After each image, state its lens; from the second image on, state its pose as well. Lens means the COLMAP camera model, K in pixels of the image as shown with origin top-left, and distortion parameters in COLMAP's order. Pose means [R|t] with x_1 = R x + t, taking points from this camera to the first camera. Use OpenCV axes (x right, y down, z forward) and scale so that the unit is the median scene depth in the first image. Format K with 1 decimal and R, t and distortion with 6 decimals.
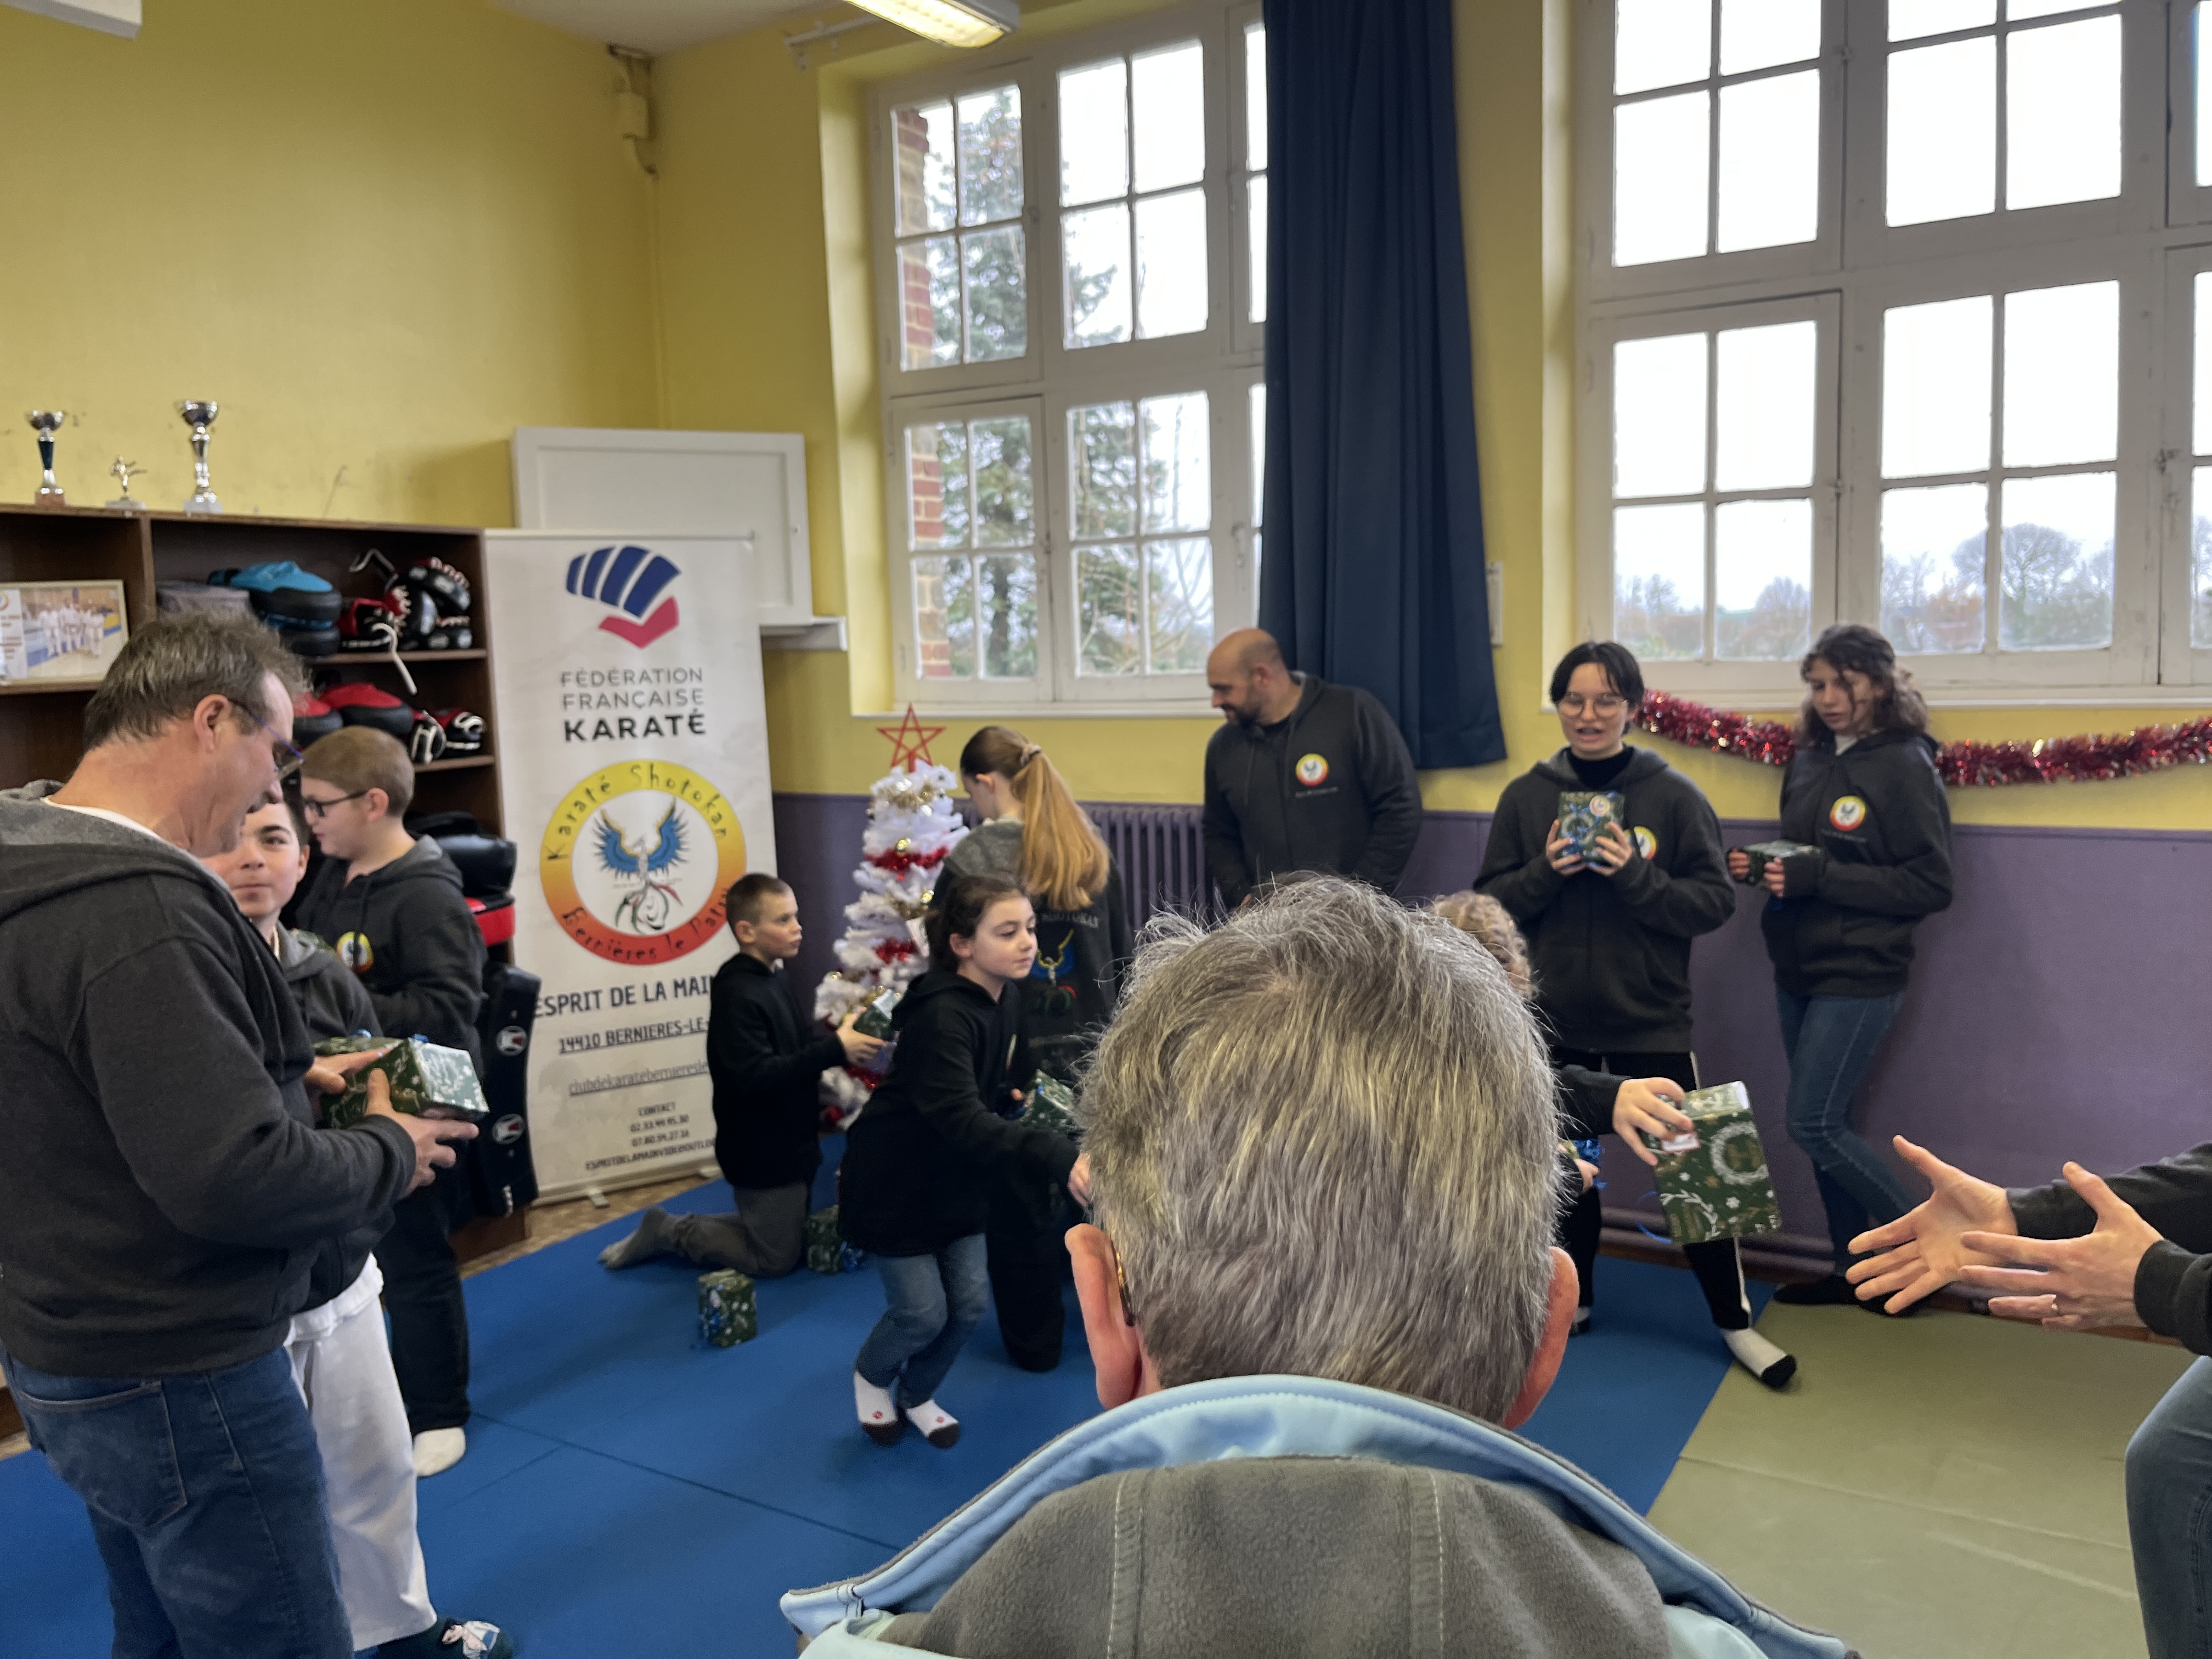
lens RADIAL K [[1671.7, 0, 1123.9], [0, 1671.7, 804.4], [0, 0, 1]] dist [0.046872, -0.072674]
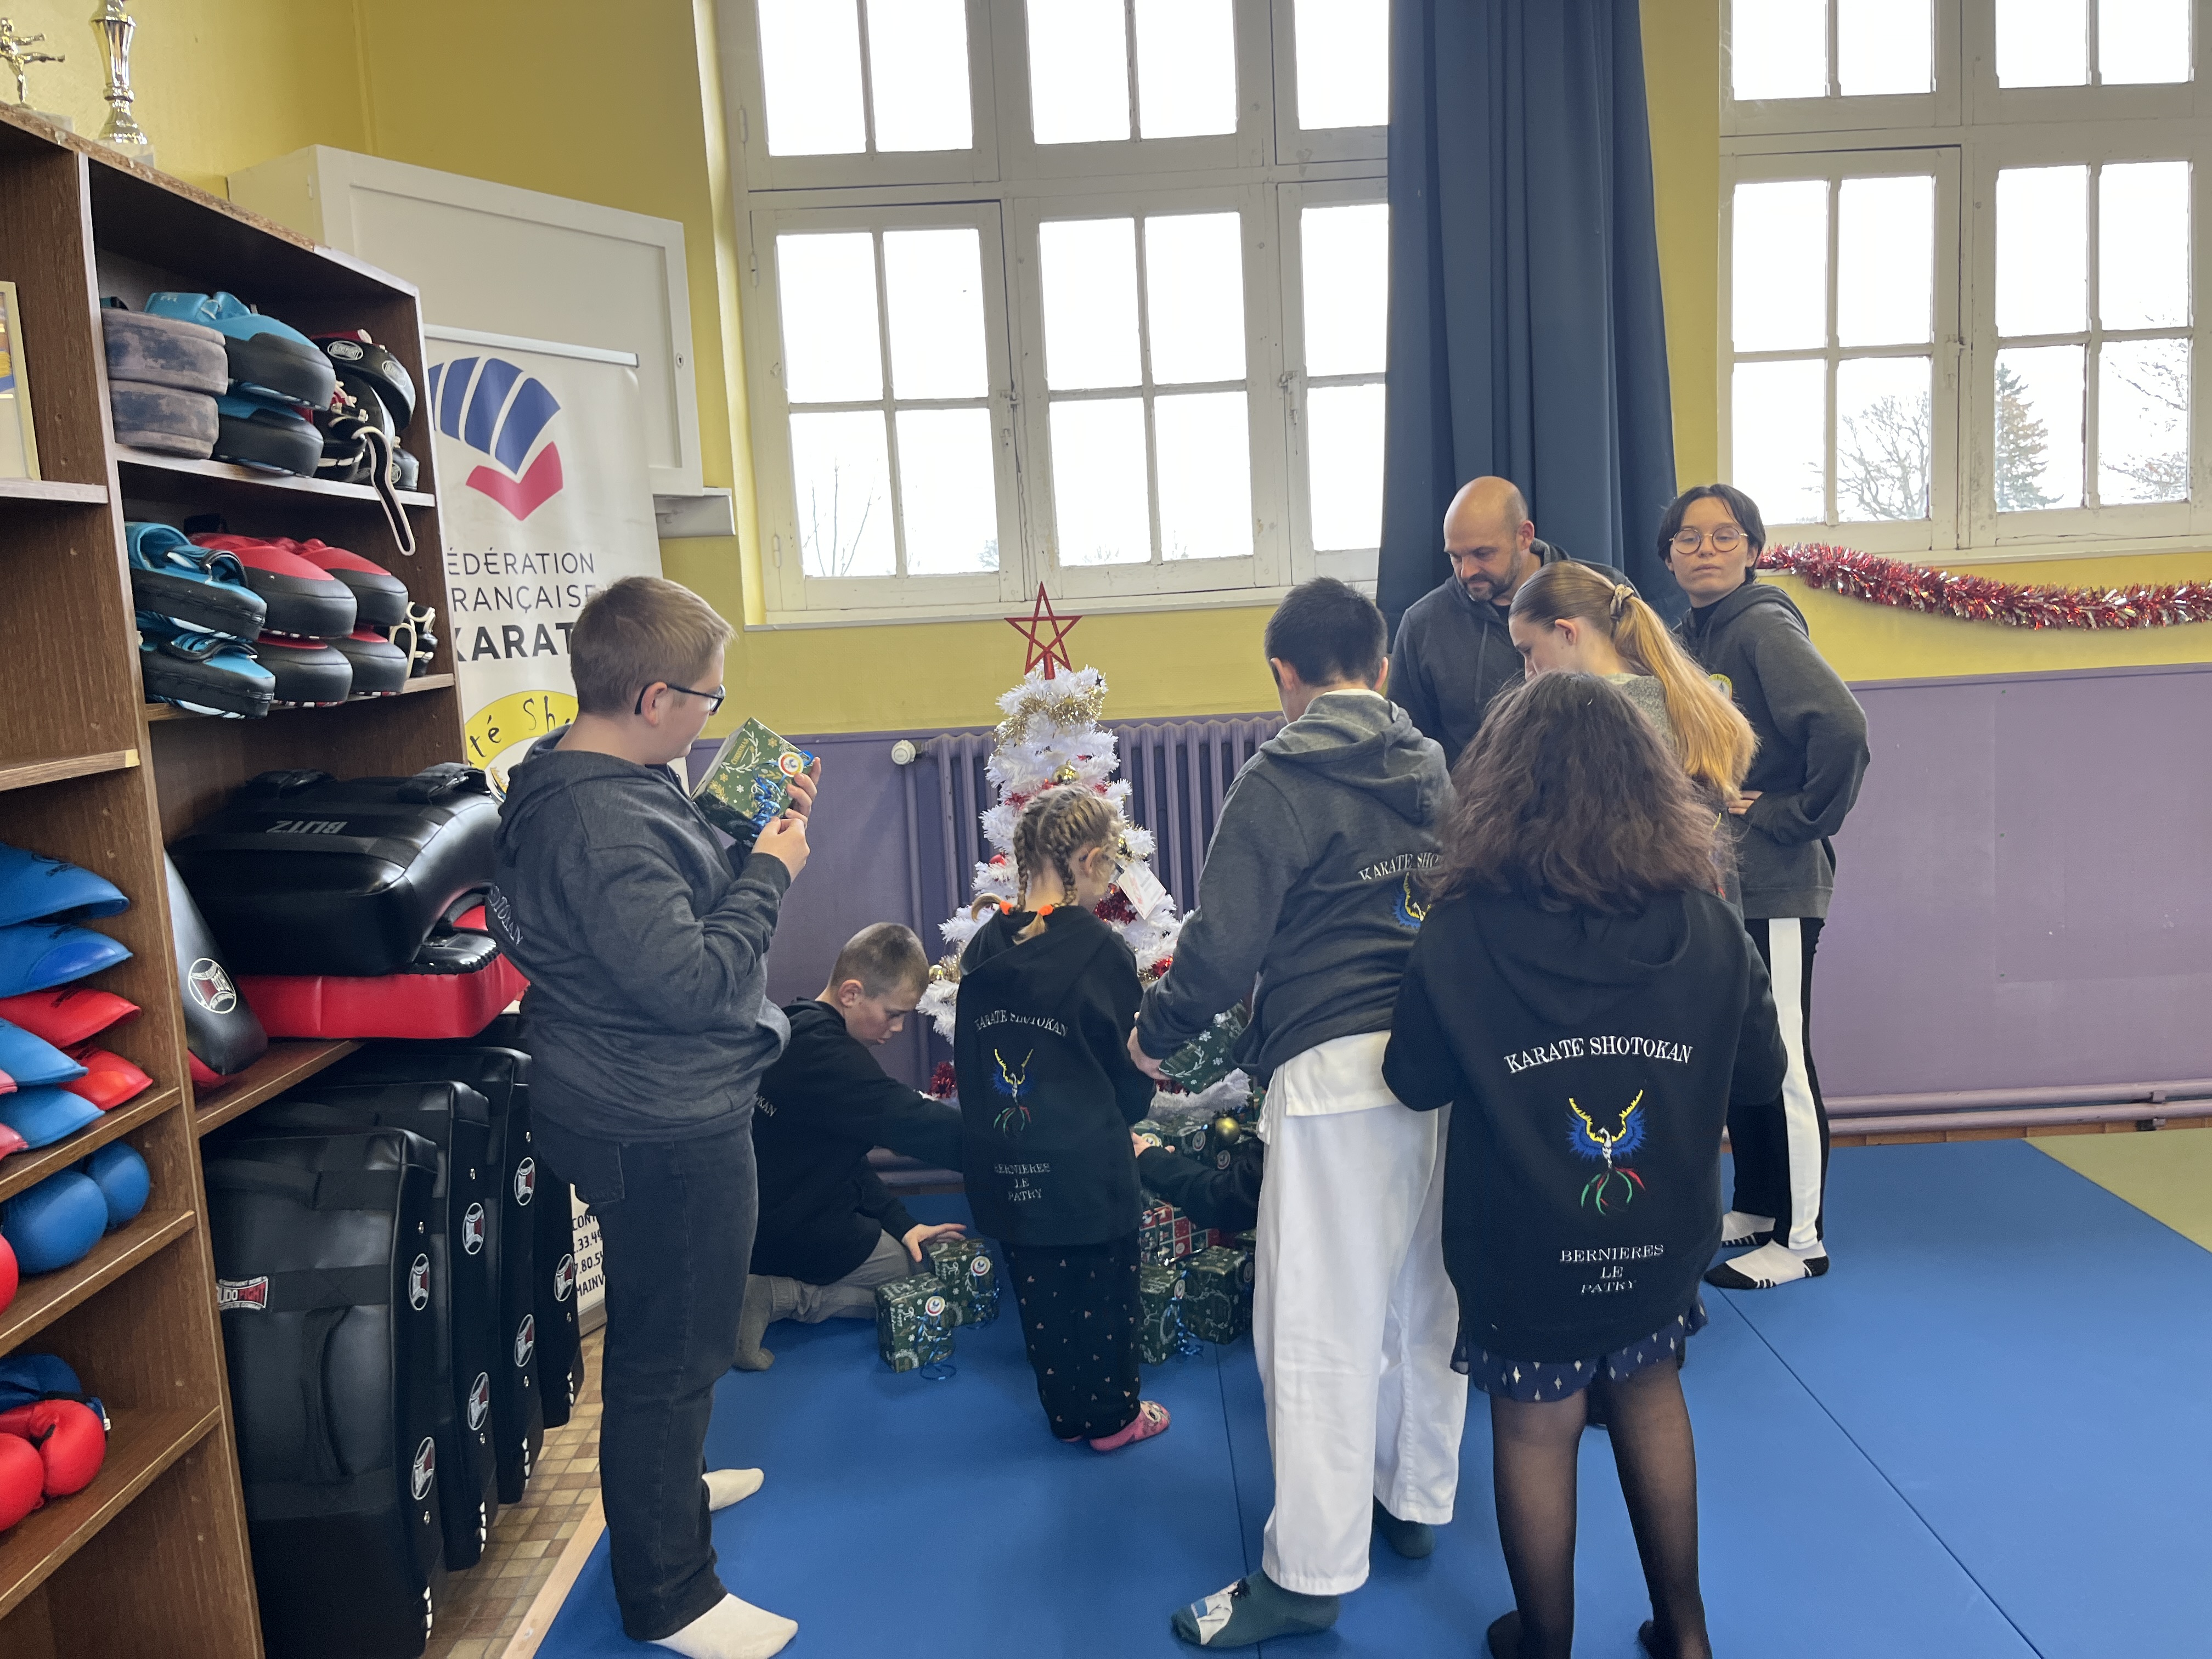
lens RADIAL K [[1671.7, 0, 1119.2], [0, 1671.7, 815.3], [0, 0, 1]] dist [0.046872, -0.072674]
pose [[0.851989, -0.079201, 0.517535, -0.483654], [0.074010, 0.996785, 0.030704, 0.020726], [-0.518302, 0.012144, 0.855111, 0.359379]]
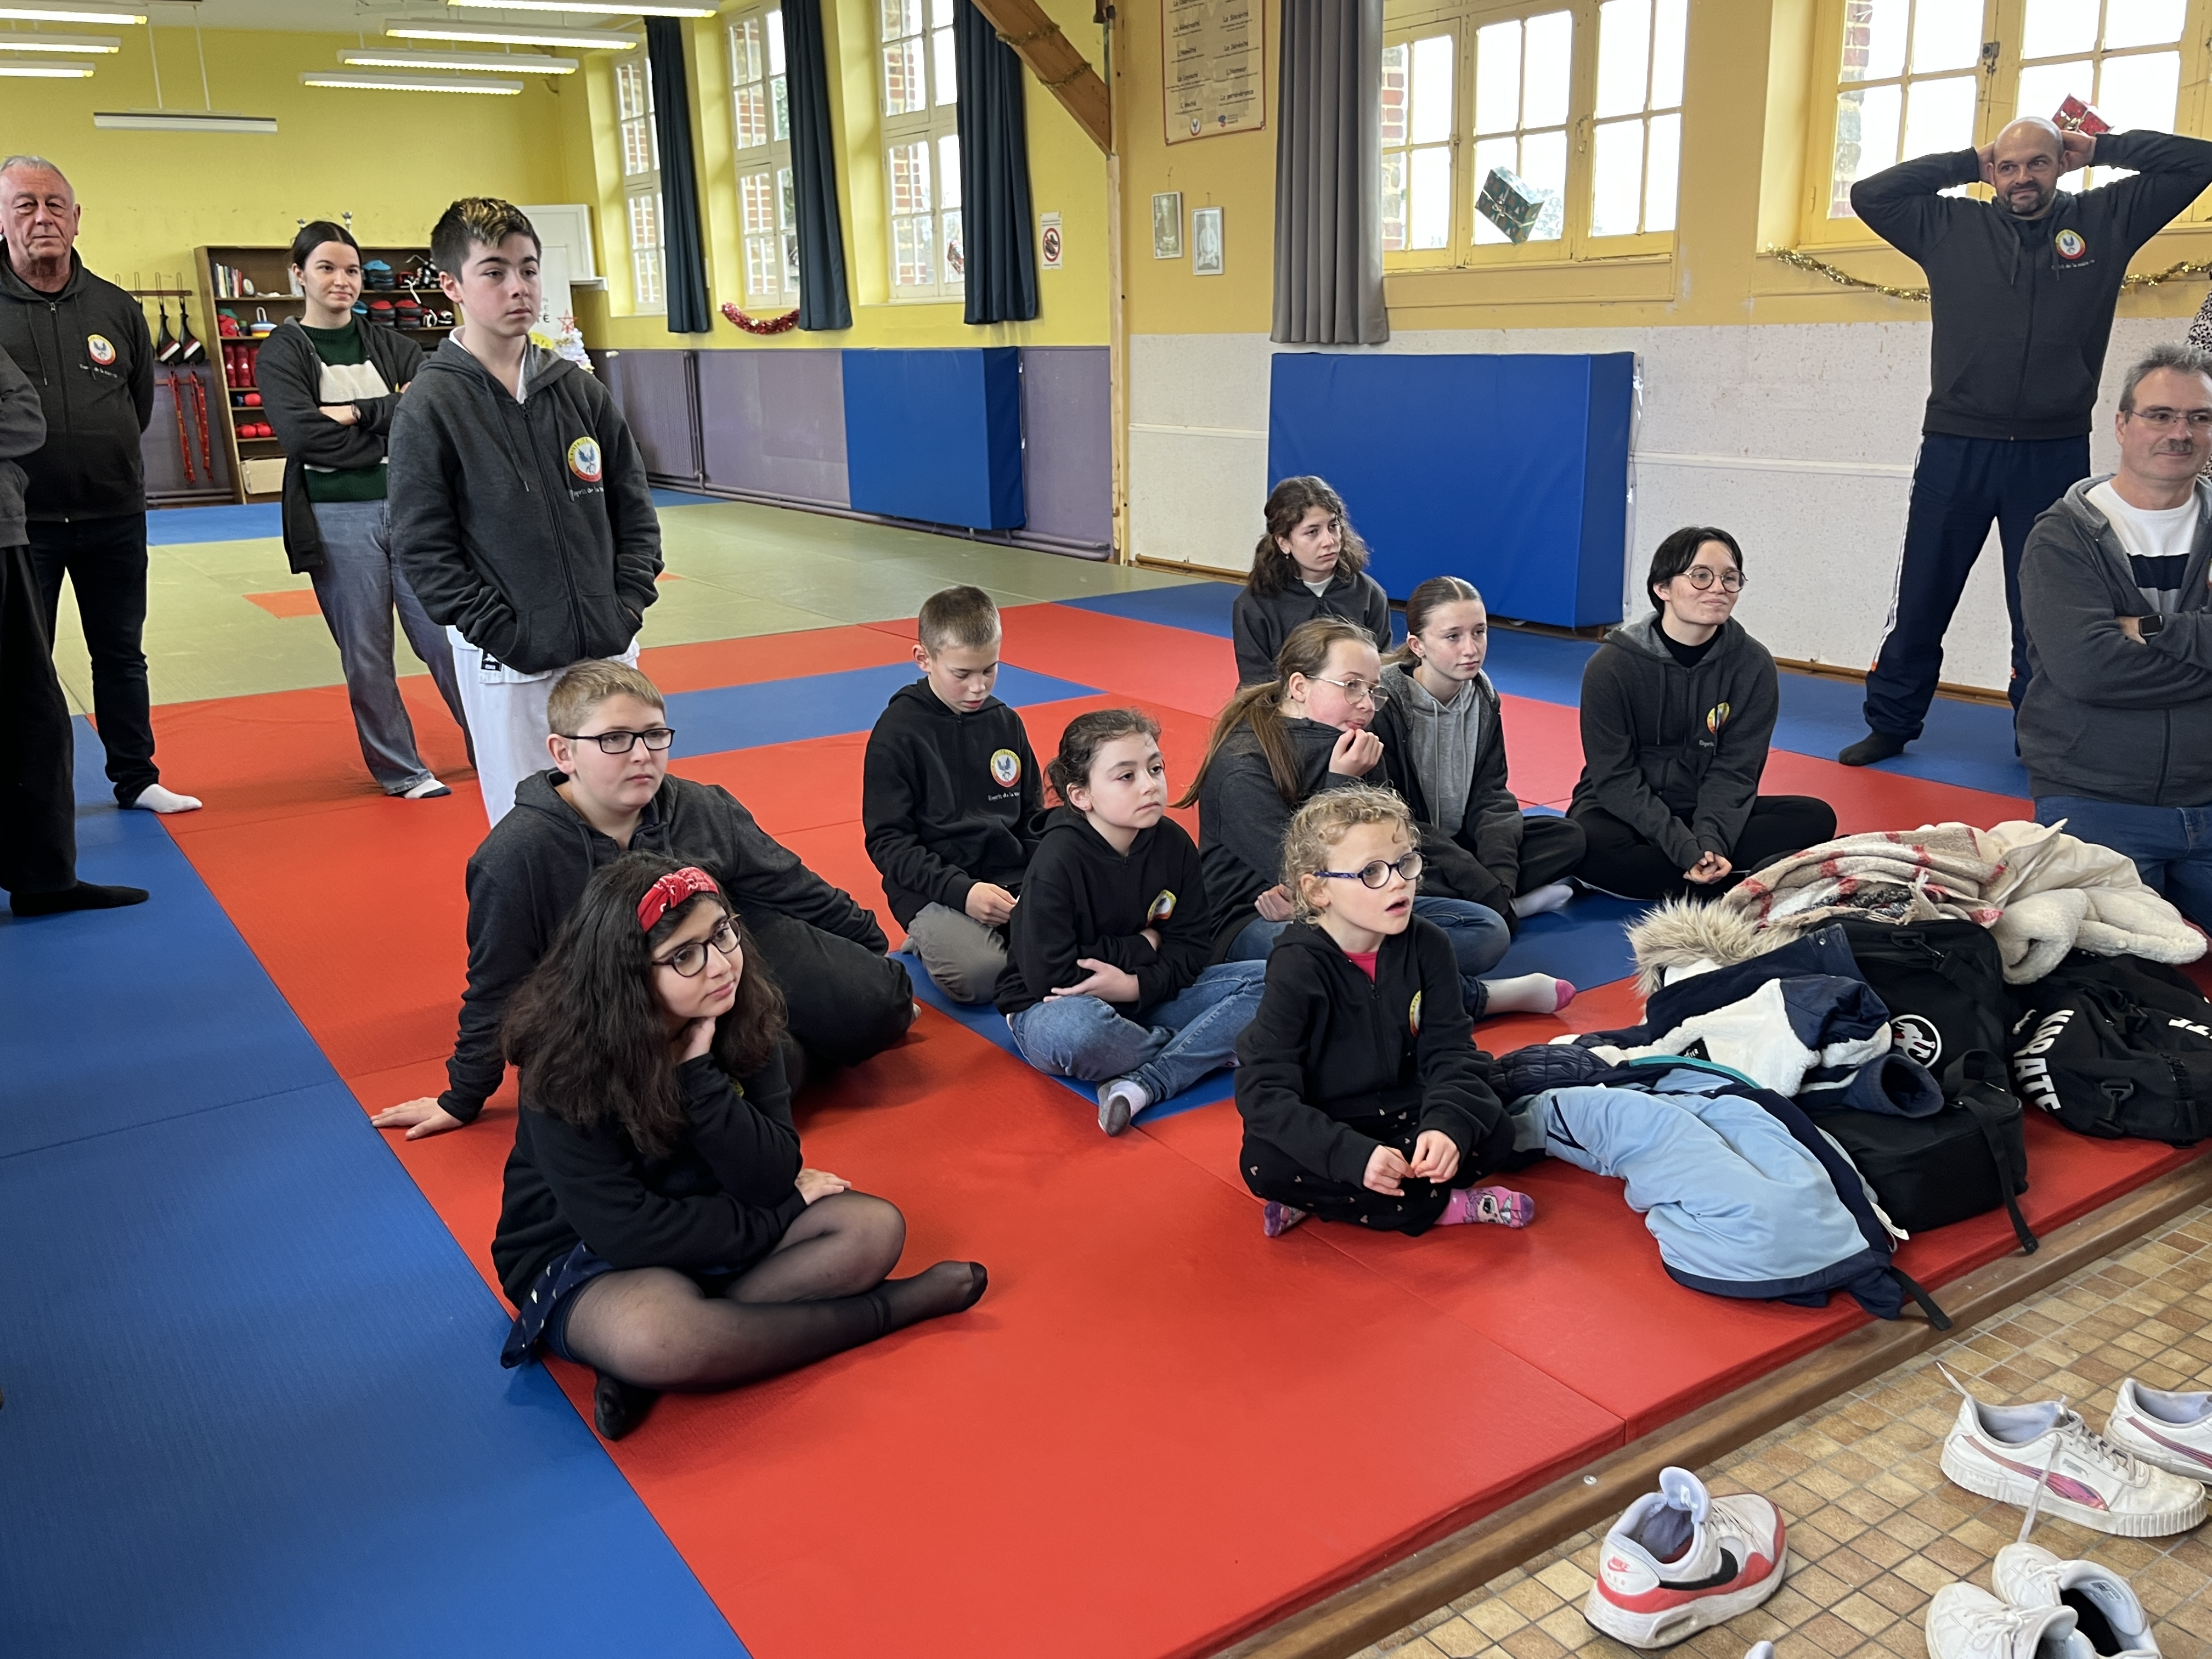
lens RADIAL K [[1797.8, 0, 1110.7], [0, 1797.8, 842.0], [0, 0, 1]] dist [-0.001762, -0.008018]
pose [[0.911723, 0.125271, -0.391240, 2.036257], [-0.045853, 0.977452, 0.206118, 0.155370], [0.408239, -0.169983, 0.896910, -1.536493]]
